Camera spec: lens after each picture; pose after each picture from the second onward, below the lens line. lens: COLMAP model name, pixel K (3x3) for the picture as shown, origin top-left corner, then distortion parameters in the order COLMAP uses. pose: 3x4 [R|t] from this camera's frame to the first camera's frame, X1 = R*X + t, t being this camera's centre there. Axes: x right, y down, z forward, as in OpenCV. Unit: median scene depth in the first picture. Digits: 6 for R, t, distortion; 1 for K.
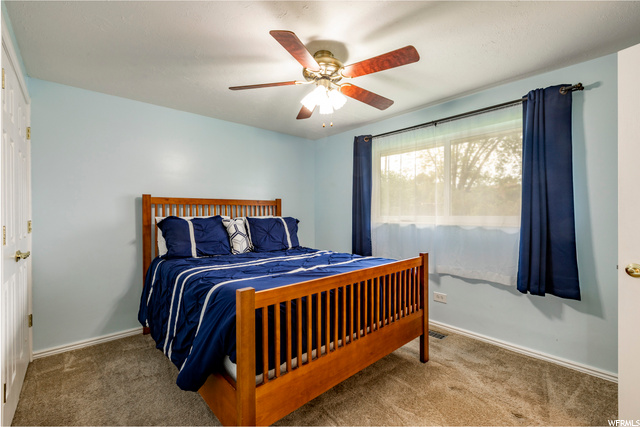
lens RADIAL K [[282.9, 0, 320.0], [0, 282.9, 213.5], [0, 0, 1]] dist [0.004578, 0.000206]
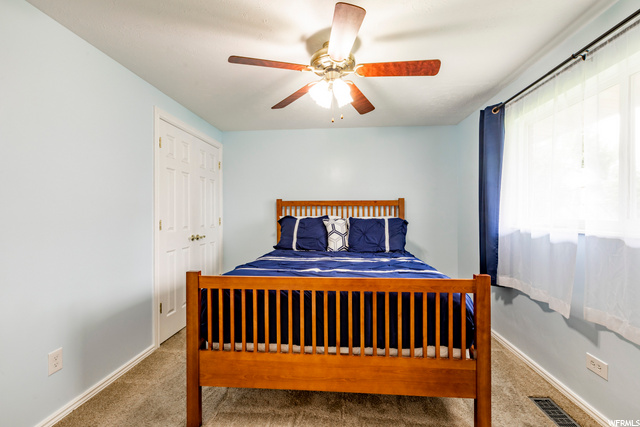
lens RADIAL K [[282.9, 0, 320.0], [0, 282.9, 213.5], [0, 0, 1]] dist [0.004578, 0.000206]
pose [[0.682158, 0.000866, -0.731204, 0.463942], [-0.002210, 0.999997, -0.000877, 0.000169], [0.731201, 0.002214, 0.682158, 0.226362]]
